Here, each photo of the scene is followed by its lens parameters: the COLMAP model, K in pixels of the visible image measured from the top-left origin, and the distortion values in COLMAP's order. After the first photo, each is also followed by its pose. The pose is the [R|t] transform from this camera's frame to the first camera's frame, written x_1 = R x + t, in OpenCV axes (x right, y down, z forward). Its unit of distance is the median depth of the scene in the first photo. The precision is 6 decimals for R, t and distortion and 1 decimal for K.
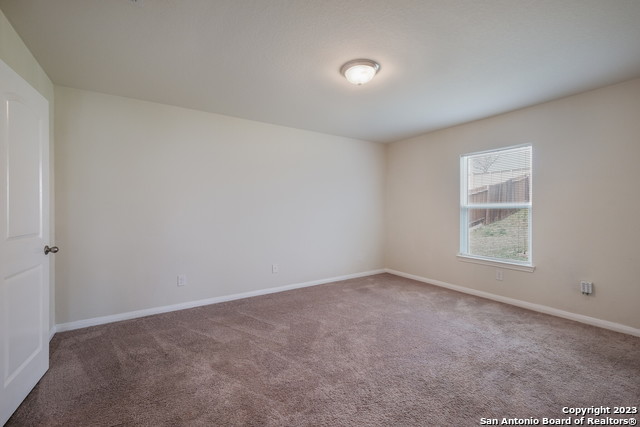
lens RADIAL K [[277.3, 0, 318.3], [0, 277.3, 210.6], [0, 0, 1]] dist [0.001270, 0.003977]
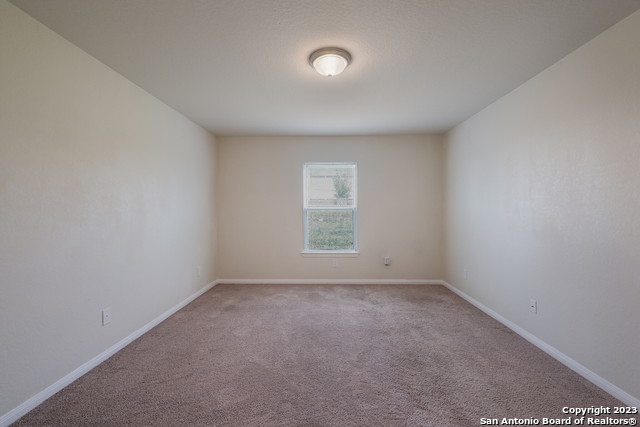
lens RADIAL K [[277.3, 0, 317.2], [0, 277.3, 212.1], [0, 0, 1]] dist [0.001270, 0.003977]
pose [[0.574362, -0.011146, 0.818526, -0.466618], [0.010571, 0.999925, 0.006199, -0.010741], [-0.818533, 0.005092, 0.574436, 0.373477]]
